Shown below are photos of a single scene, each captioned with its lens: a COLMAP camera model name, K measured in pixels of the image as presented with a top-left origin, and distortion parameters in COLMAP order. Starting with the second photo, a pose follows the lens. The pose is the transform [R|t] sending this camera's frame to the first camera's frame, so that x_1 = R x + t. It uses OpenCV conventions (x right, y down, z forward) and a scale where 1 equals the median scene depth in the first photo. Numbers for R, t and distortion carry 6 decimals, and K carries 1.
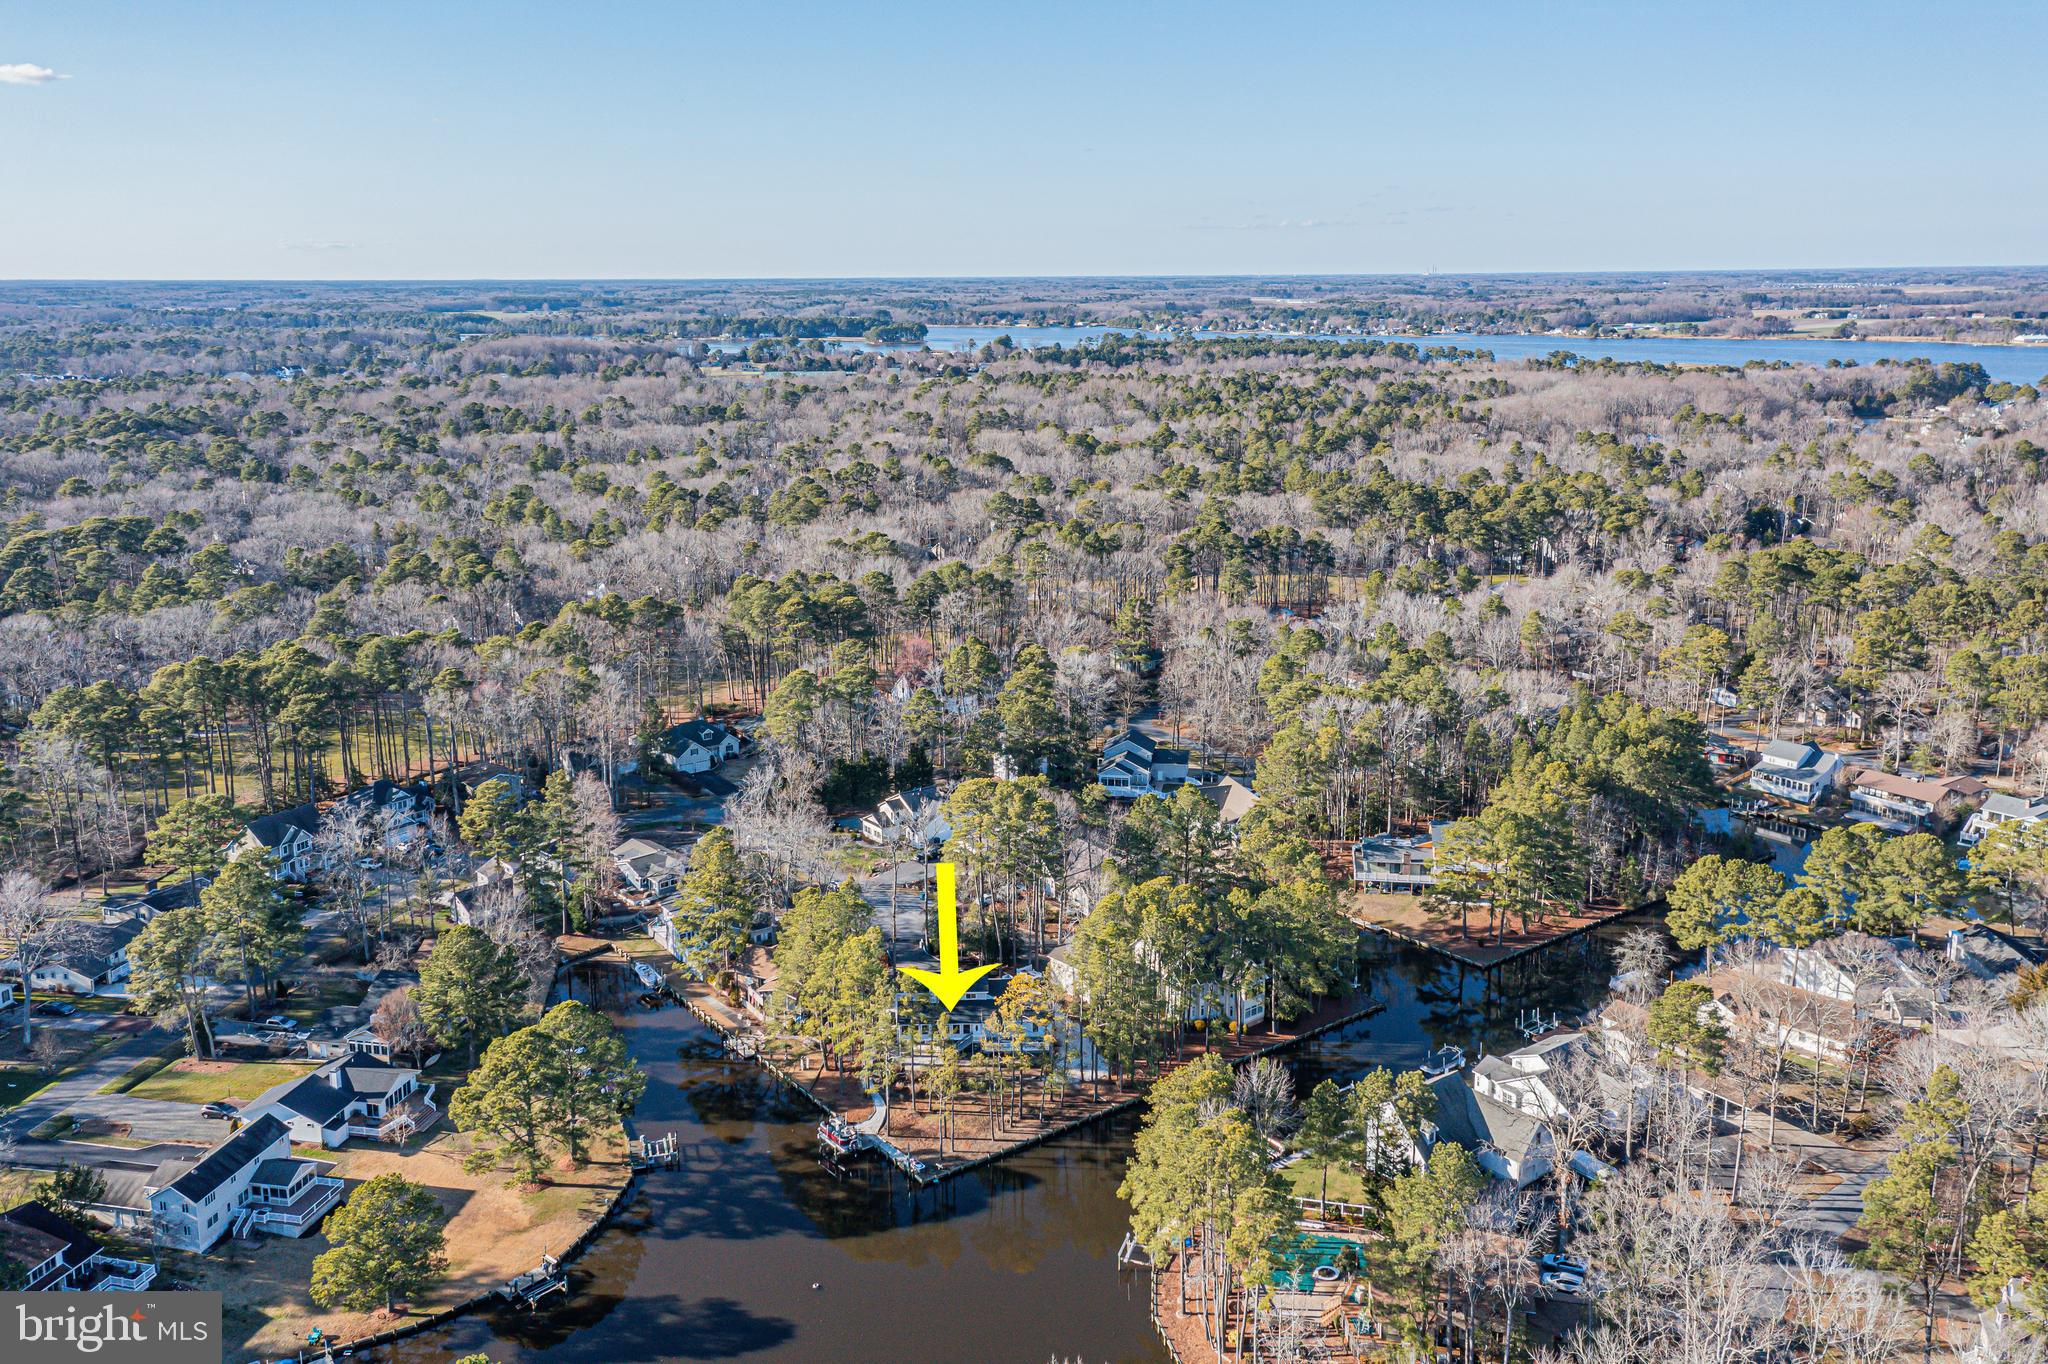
lens RADIAL K [[1647.5, 0, 1018.0], [0, 1647.5, 634.9], [0, 0, 1]] dist [-0.002381, 0.078447]
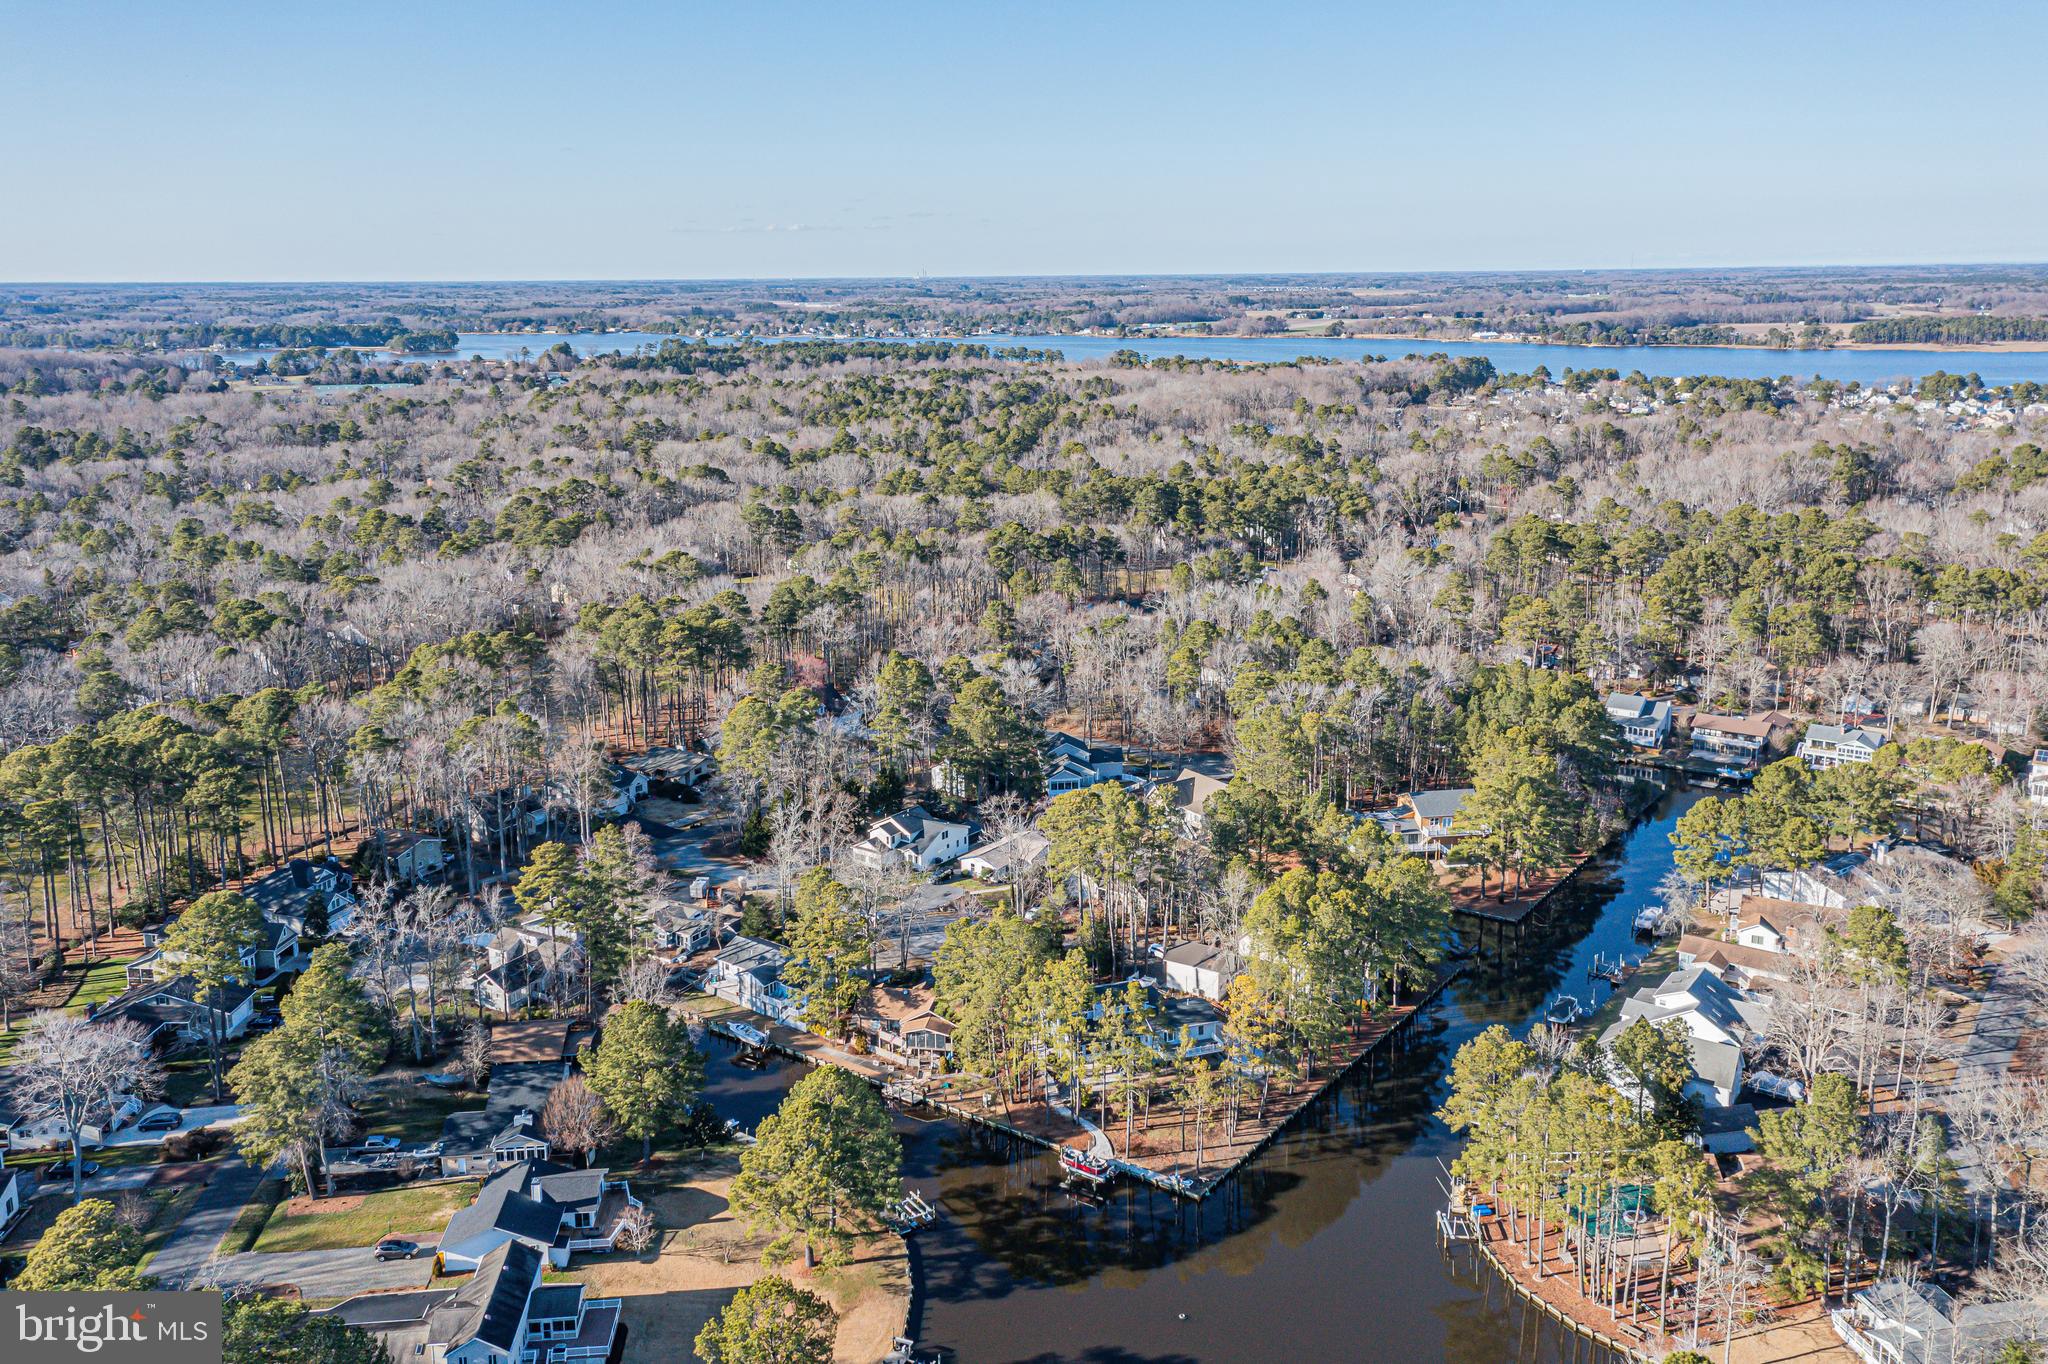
lens RADIAL K [[1647.5, 0, 1018.0], [0, 1647.5, 634.9], [0, 0, 1]] dist [-0.002381, 0.078447]
pose [[0.954932, -0.065795, 0.289441, -0.295622], [0.066442, 0.997761, 0.007602, -0.013582], [-0.289293, 0.011971, 0.957166, 0.055506]]
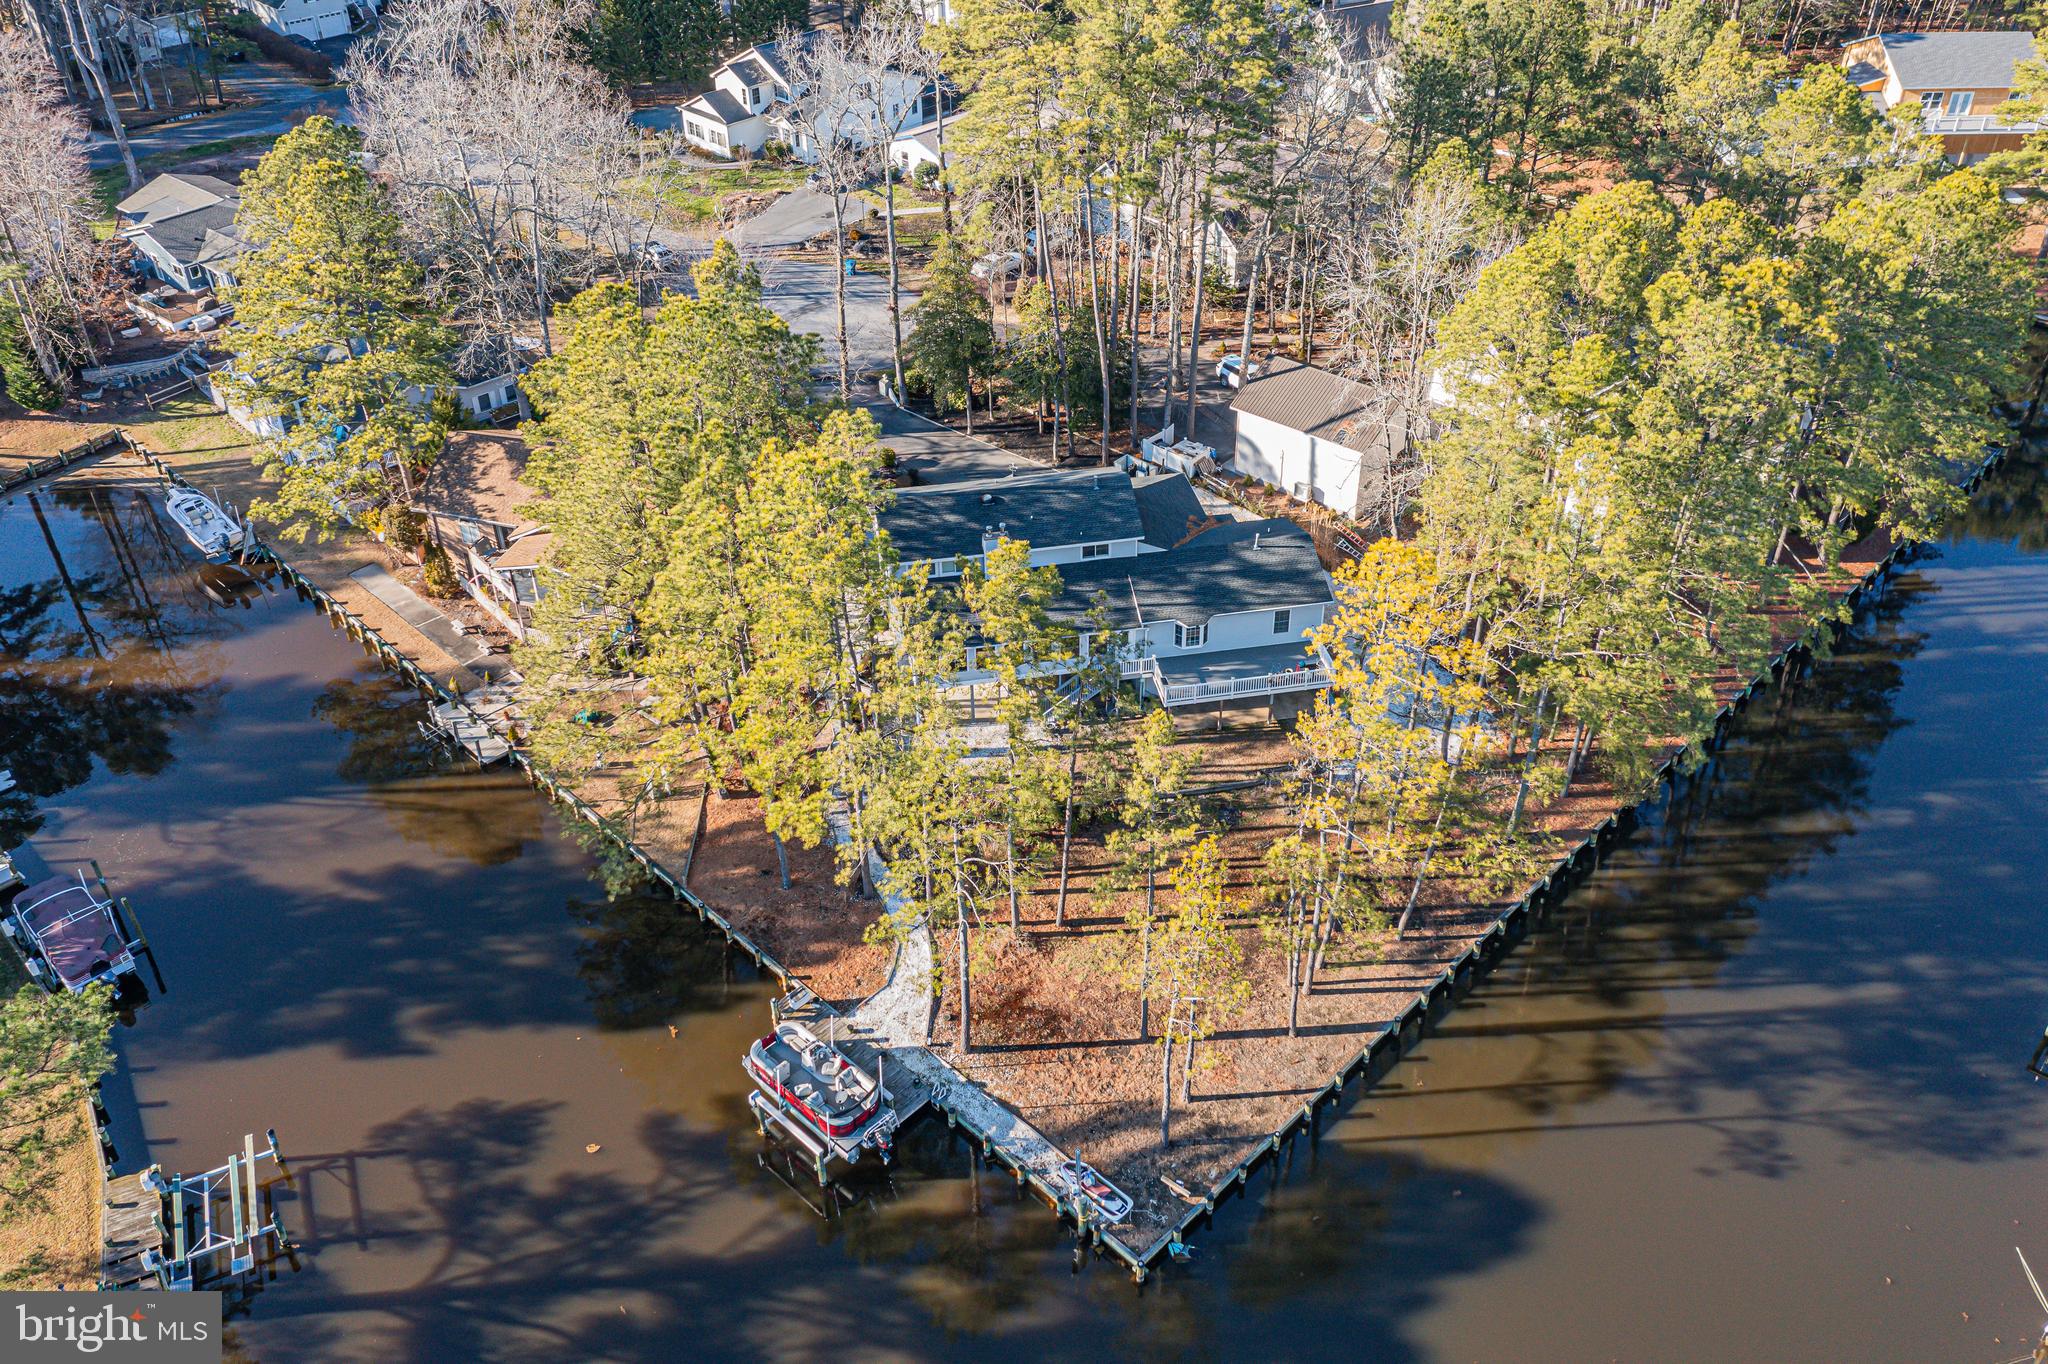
lens RADIAL K [[1640.4, 0, 1018.7], [0, 1640.4, 594.6], [0, 0, 1]] dist [0.000705, 0.079670]
pose [[0.989032, -0.089292, 0.117658, -0.071855], [0.039322, 0.927007, 0.372977, 0.074601], [-0.142374, -0.364260, 0.920350, 0.538050]]
